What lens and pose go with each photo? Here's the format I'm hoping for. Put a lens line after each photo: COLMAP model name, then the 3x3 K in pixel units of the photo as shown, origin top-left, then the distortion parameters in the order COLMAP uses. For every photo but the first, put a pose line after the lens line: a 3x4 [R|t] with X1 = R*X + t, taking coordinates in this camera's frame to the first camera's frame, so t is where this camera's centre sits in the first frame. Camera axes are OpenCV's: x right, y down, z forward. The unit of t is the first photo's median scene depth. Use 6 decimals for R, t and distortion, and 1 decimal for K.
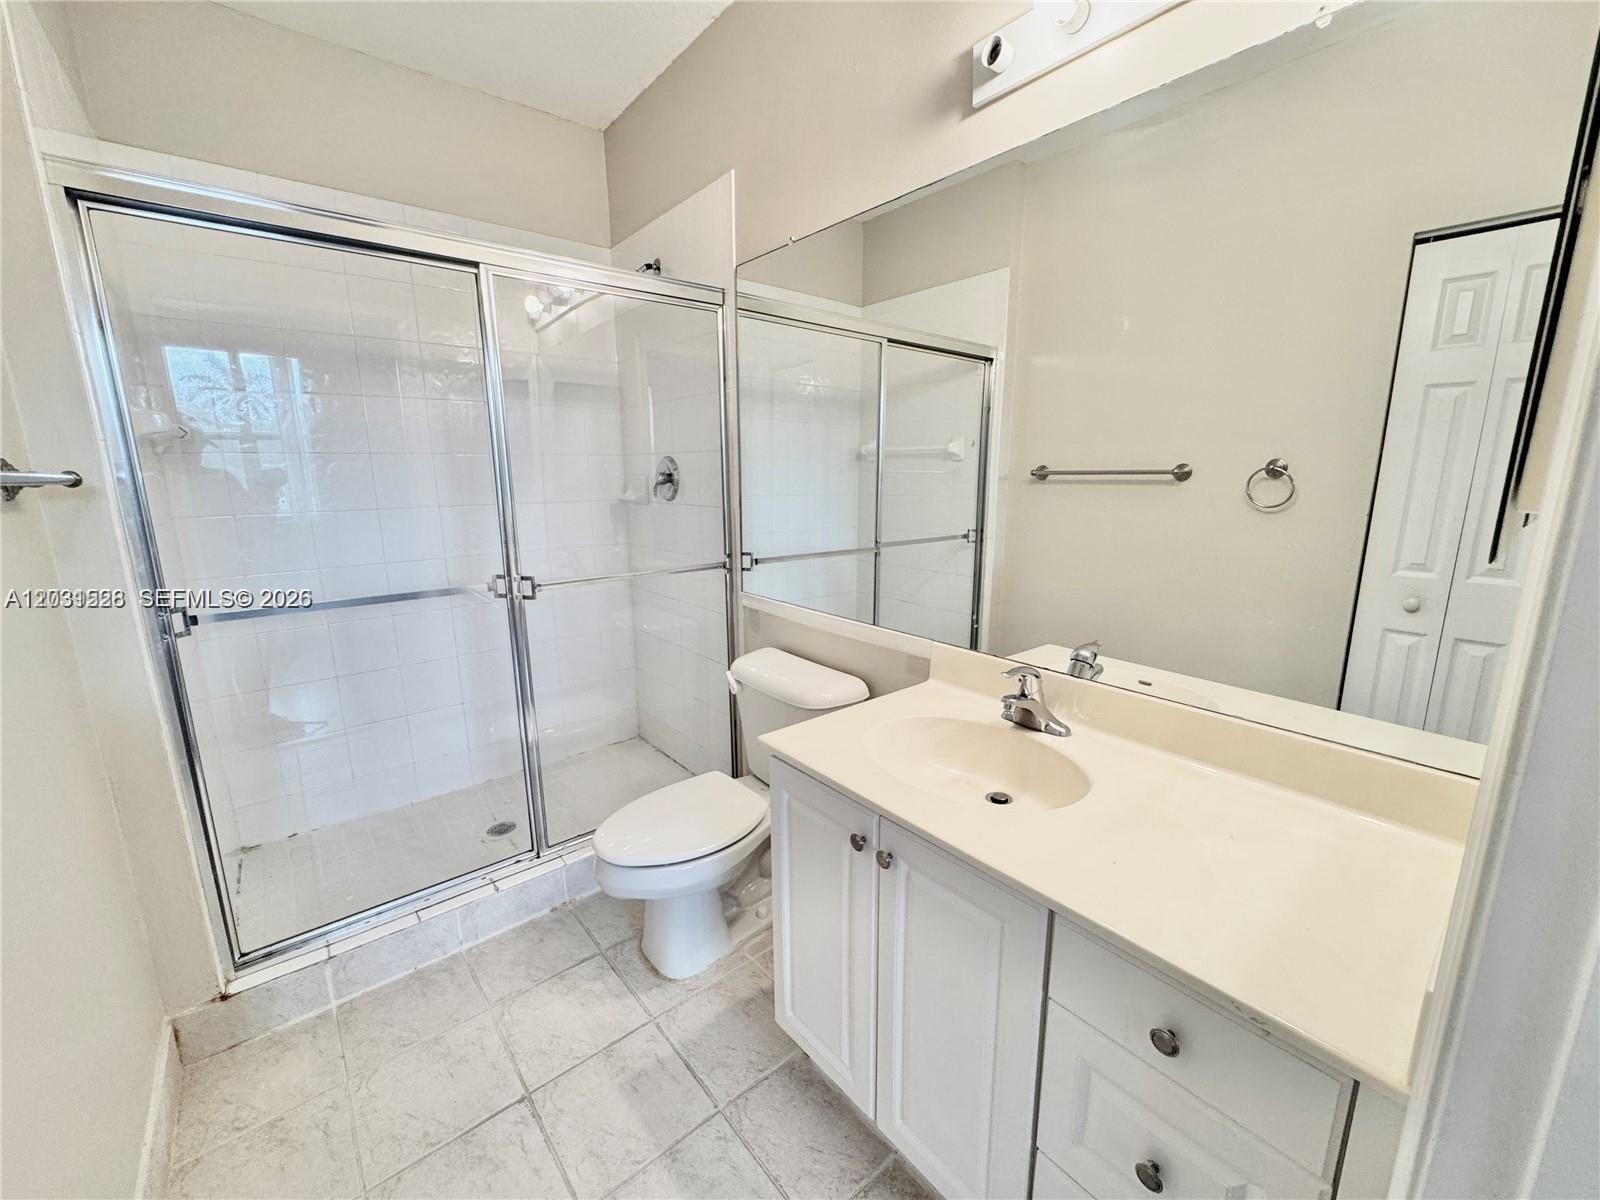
lens RADIAL K [[639.4, 0, 809.6], [0, 639.4, 602.8], [0, 0, 1]] dist [-0.003633, 0.000009]
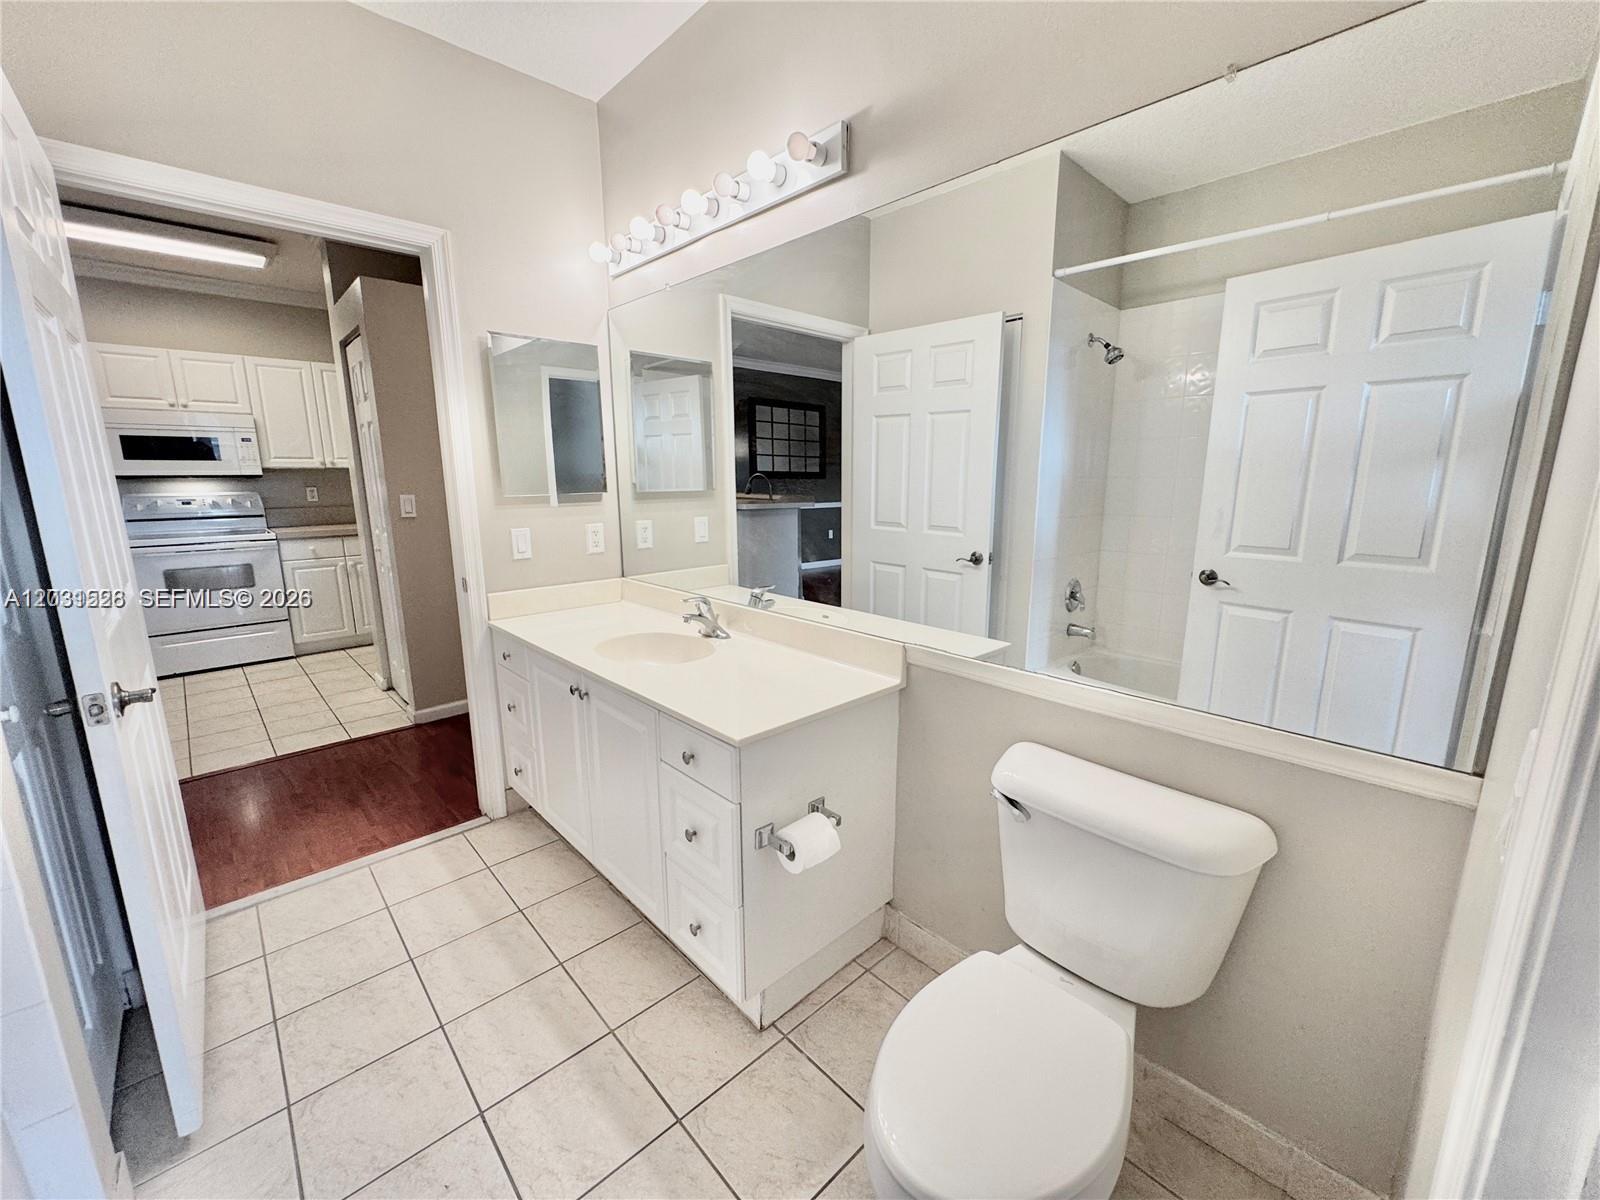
lens RADIAL K [[639.4, 0, 794.6], [0, 639.4, 593.1], [0, 0, 1]] dist [-0.003633, 0.000009]
pose [[0.999257, -0.008152, 0.037682, 0.148031], [0.008977, 0.999723, -0.021771, 0.038072], [-0.037494, 0.022093, 0.999053, -0.169706]]
